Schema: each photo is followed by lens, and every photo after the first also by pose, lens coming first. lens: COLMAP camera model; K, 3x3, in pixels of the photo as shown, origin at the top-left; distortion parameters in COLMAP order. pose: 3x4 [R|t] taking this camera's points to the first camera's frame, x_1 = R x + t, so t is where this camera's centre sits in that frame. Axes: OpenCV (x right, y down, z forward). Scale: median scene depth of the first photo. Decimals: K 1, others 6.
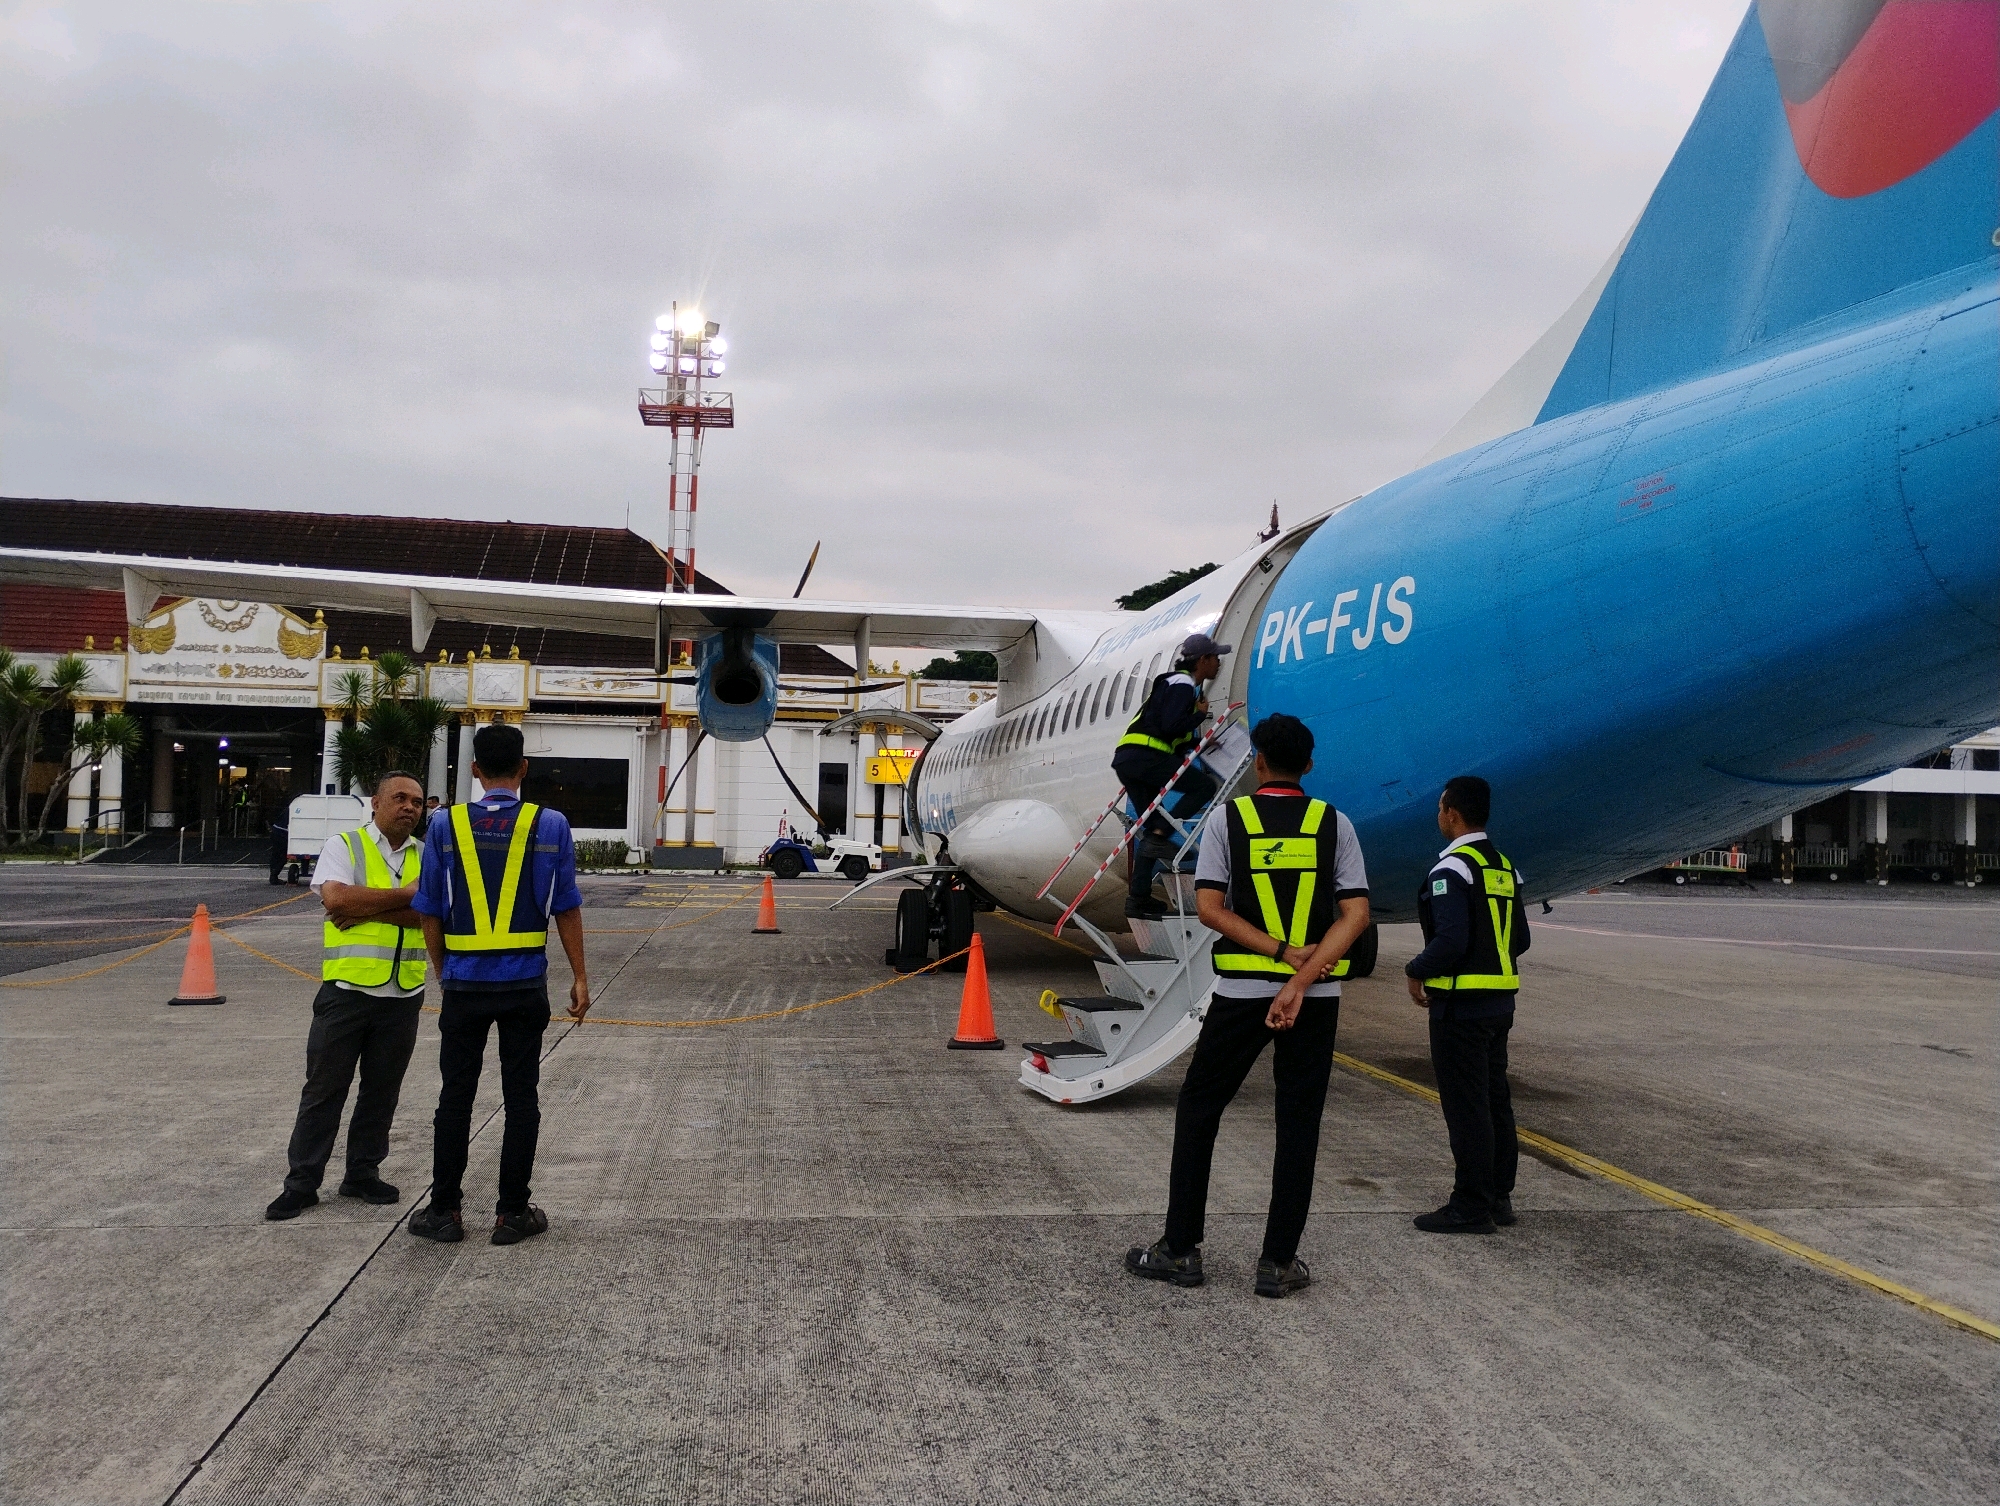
lens RADIAL K [[1625.6, 0, 1000.0], [0, 1625.6, 753.0], [0, 0, 1]] dist [0.080922, -0.103567]
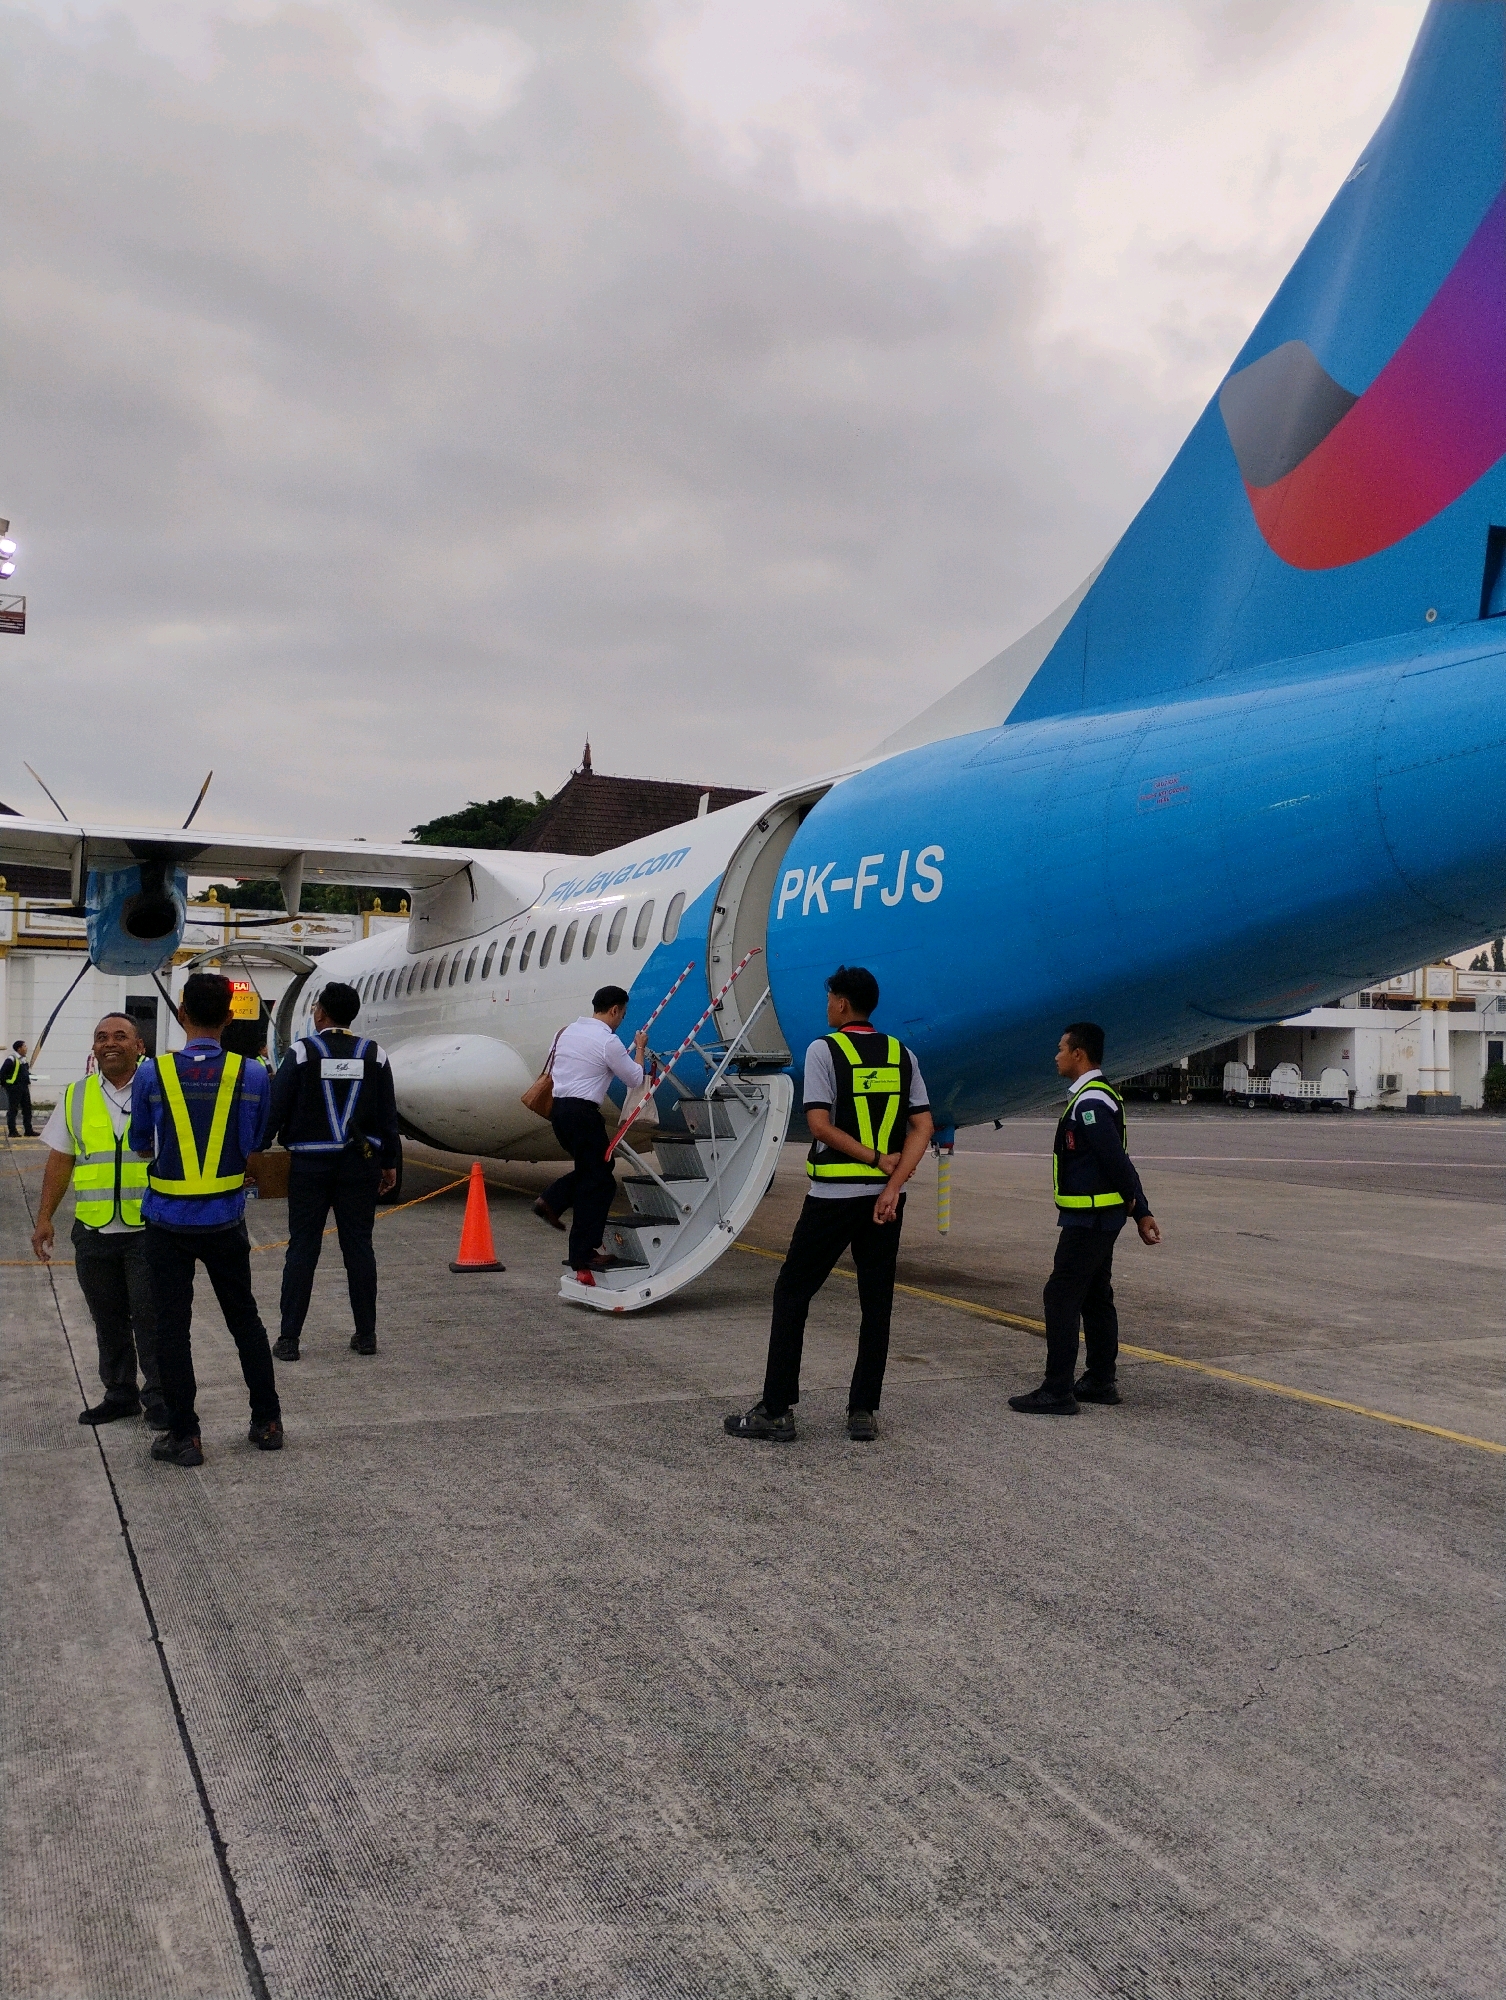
lens RADIAL K [[1625.6, 0, 753.0], [0, 1625.6, 1000.0], [0, 0, 1]] dist [0.080922, -0.103567]
pose [[0.958420, 0.001003, 0.285360, -0.243656], [-0.003543, 0.999959, 0.008385, -0.006830], [-0.285340, -0.009047, 0.958384, -0.104085]]
